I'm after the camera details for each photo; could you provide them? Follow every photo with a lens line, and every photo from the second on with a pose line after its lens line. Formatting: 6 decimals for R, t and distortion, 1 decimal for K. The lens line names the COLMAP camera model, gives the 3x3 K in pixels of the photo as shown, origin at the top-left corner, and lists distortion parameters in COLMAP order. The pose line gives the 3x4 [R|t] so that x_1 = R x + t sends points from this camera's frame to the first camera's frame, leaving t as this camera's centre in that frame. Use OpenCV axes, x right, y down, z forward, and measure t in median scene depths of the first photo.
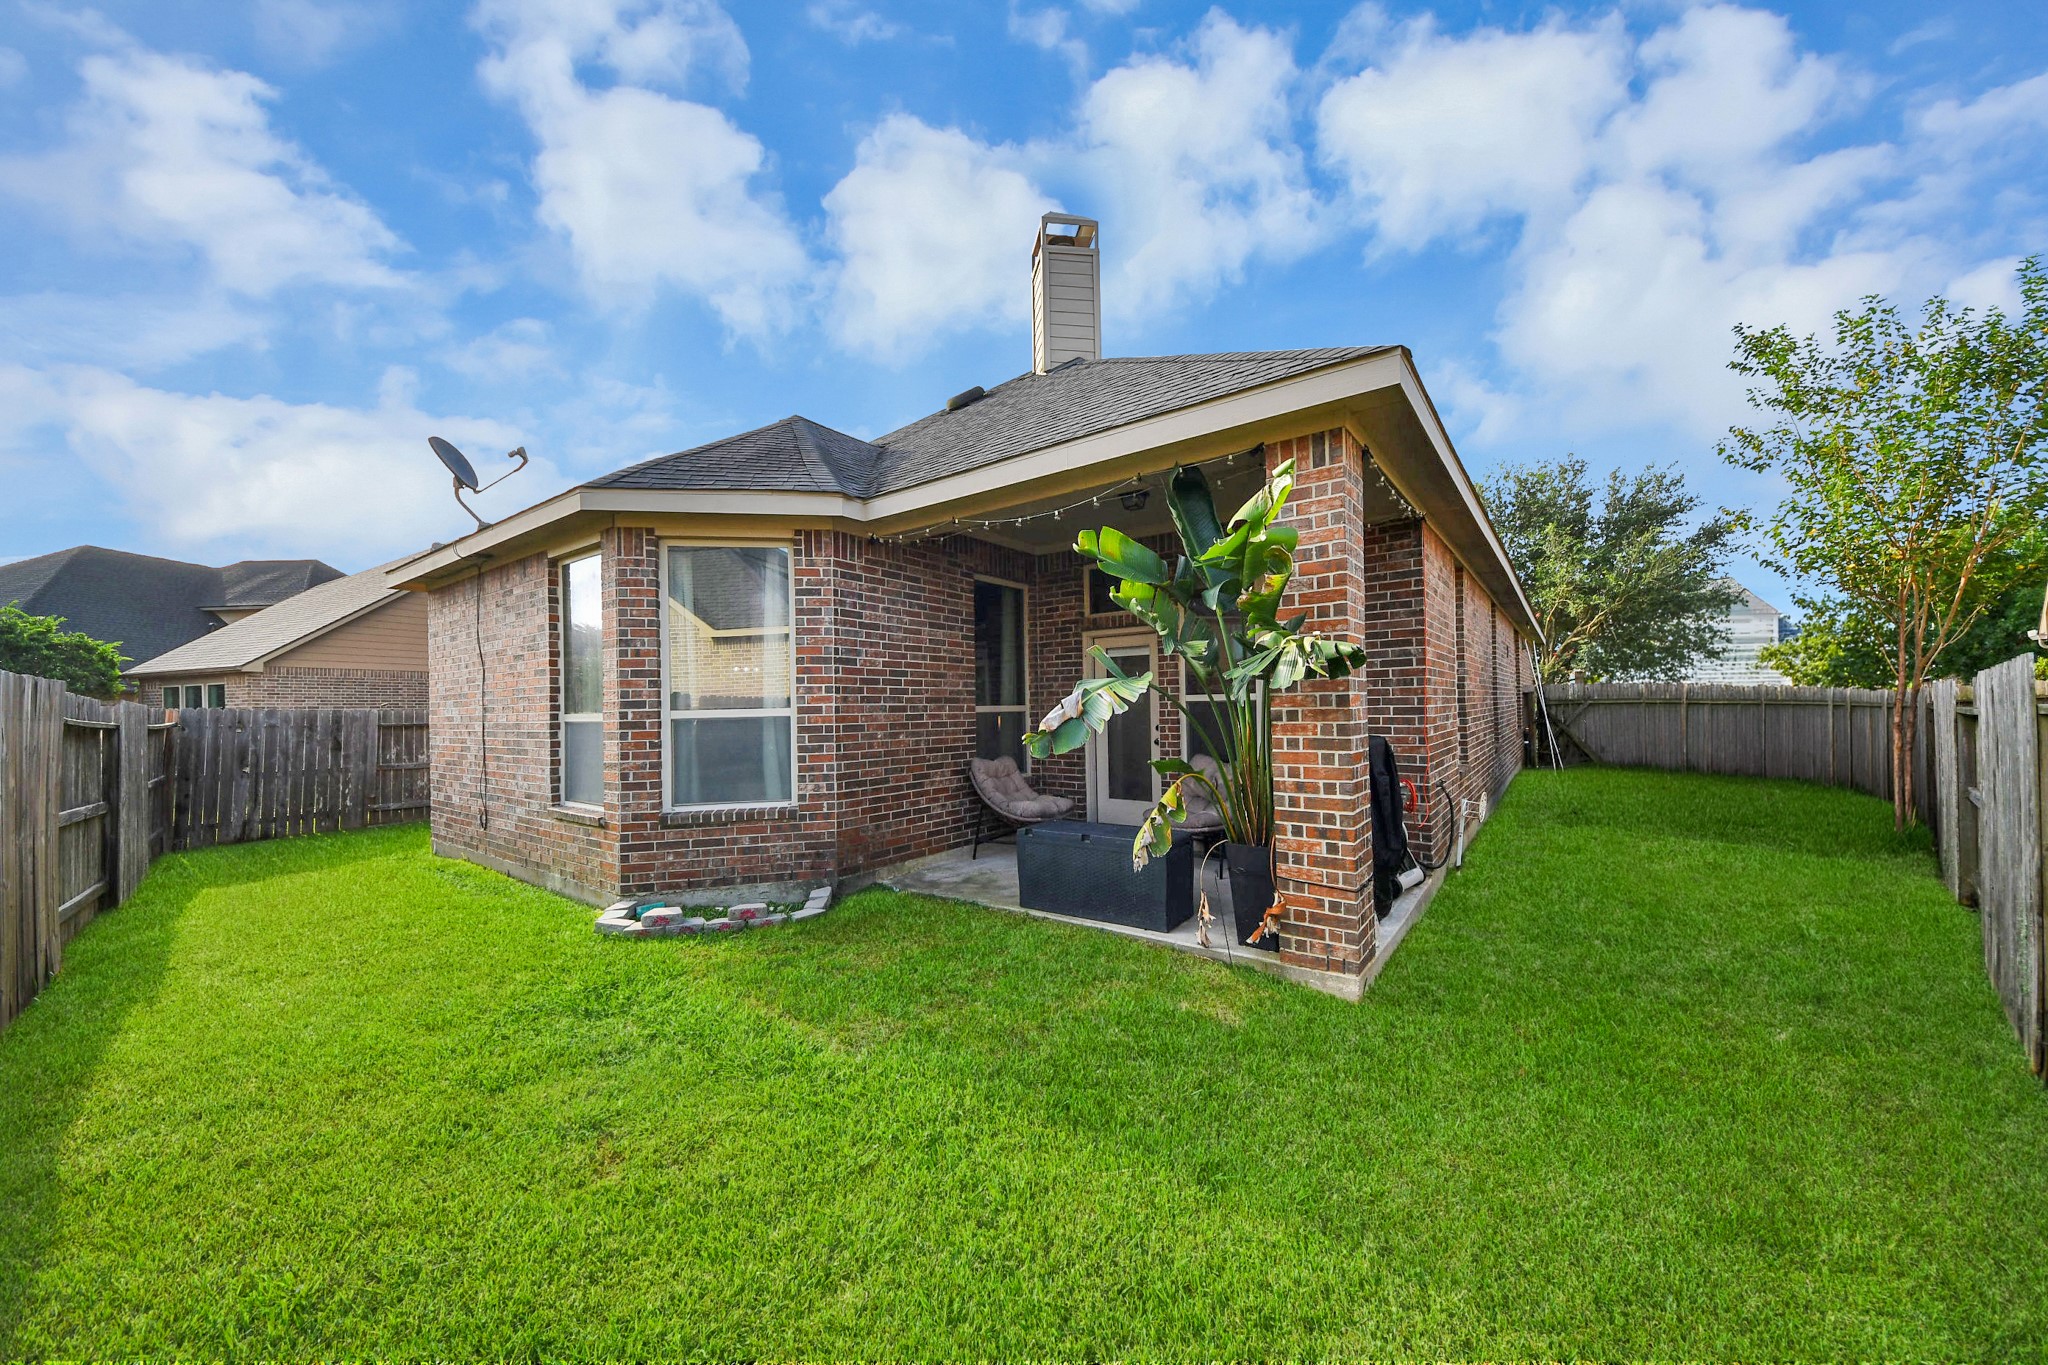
lens RADIAL K [[727.1, 0, 1025.6], [0, 727.1, 704.5], [0, 0, 1]] dist [0.001371, -0.001664]
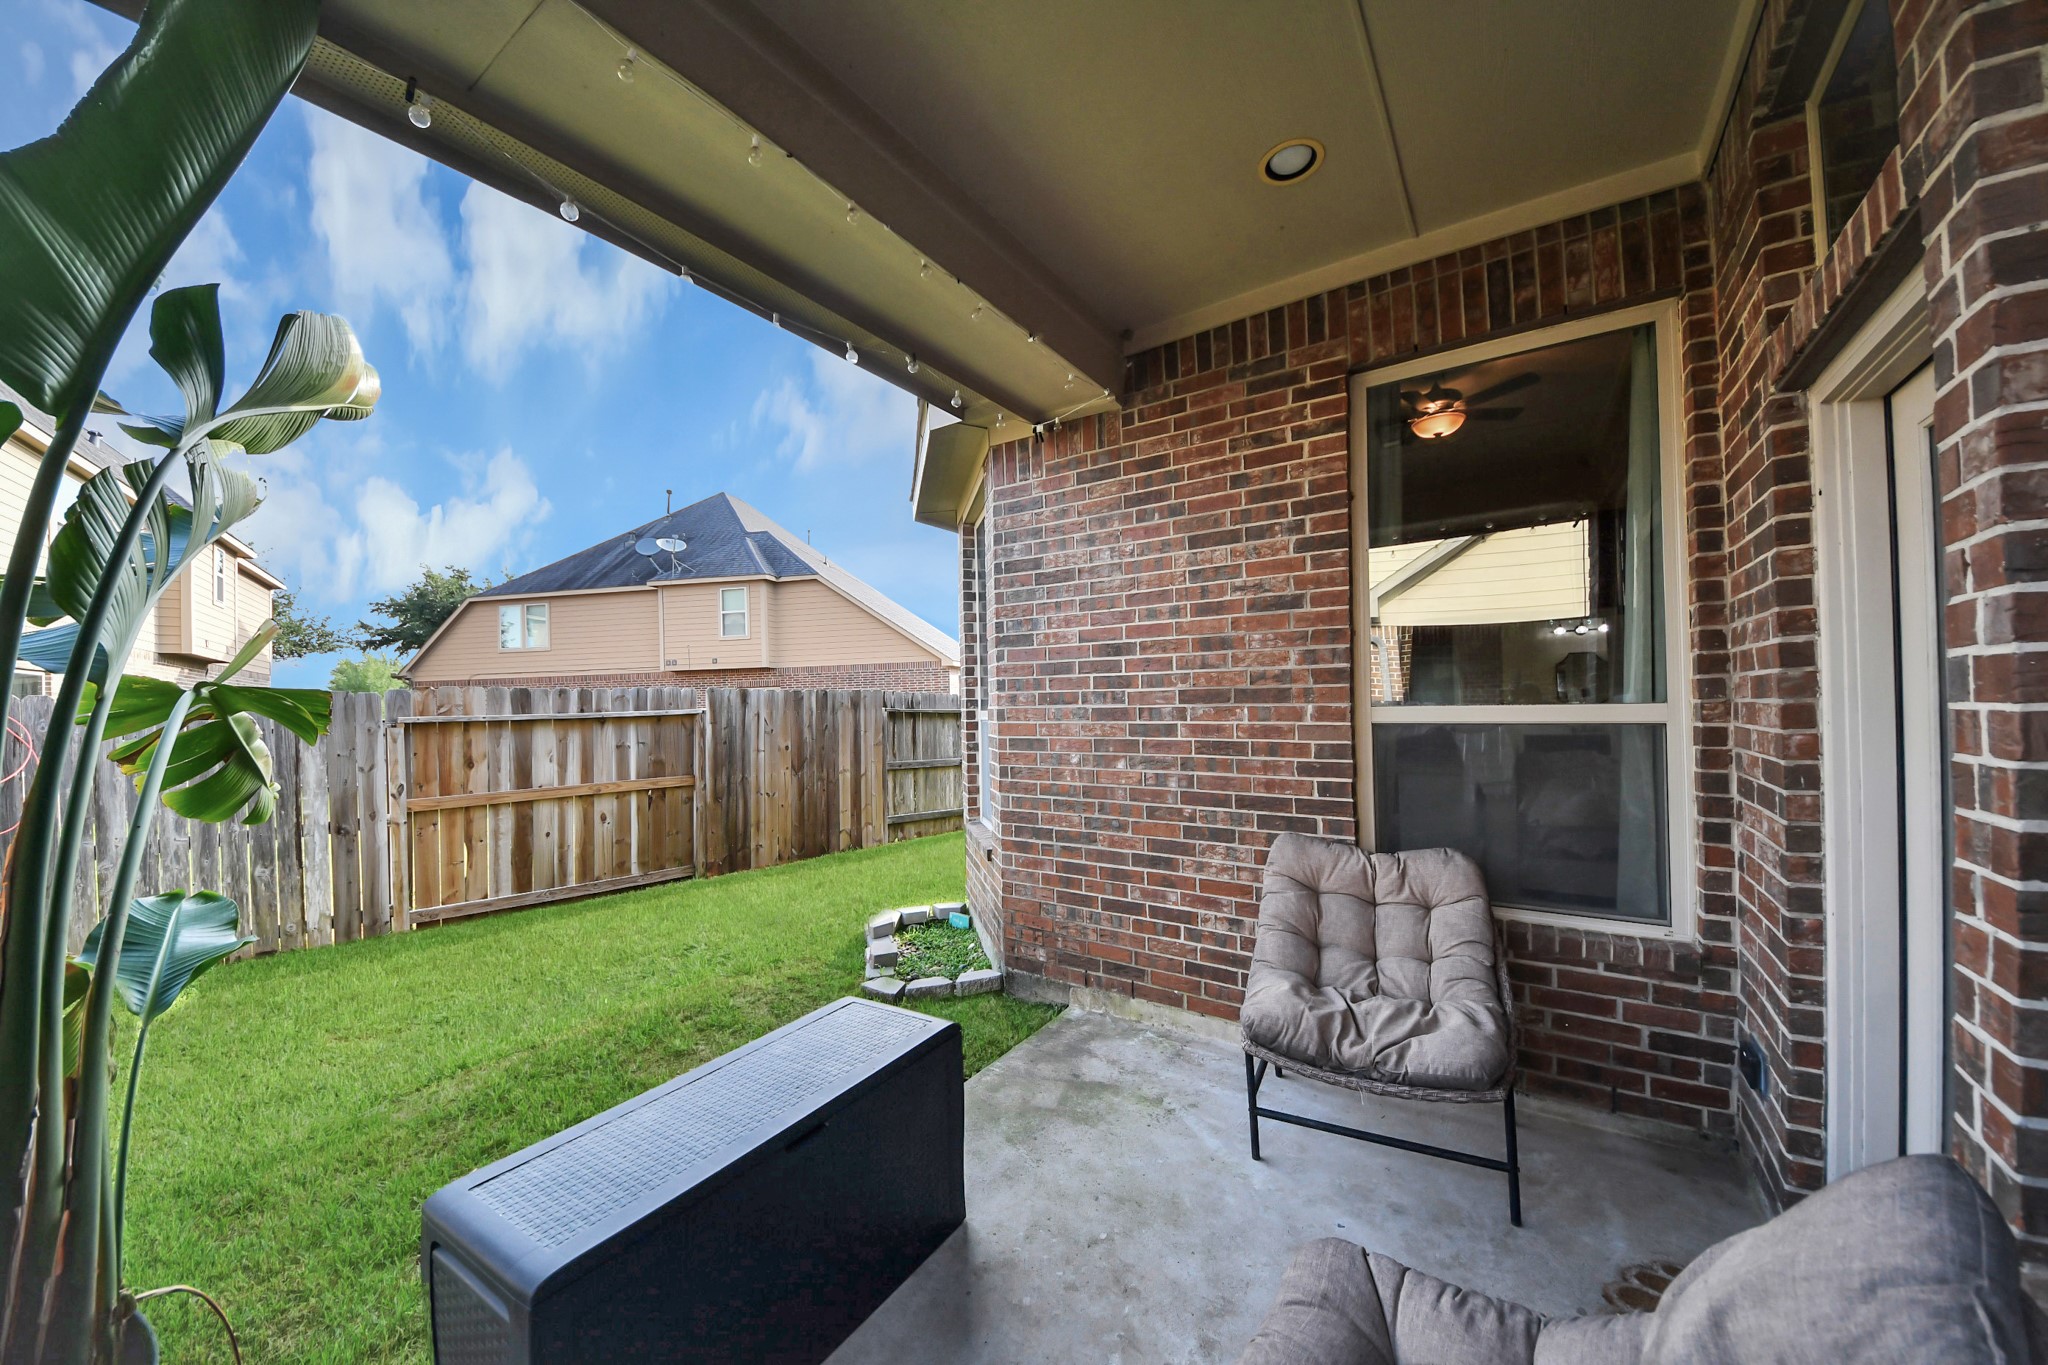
lens RADIAL K [[727.1, 0, 1023.8], [0, 727.1, 684.3], [0, 0, 1]] dist [0.001371, -0.001664]
pose [[0.022374, 0.001245, -0.999749, 0.372872], [0.031062, 0.999516, 0.001940, -0.019572], [0.999267, -0.031097, 0.022325, 0.917476]]
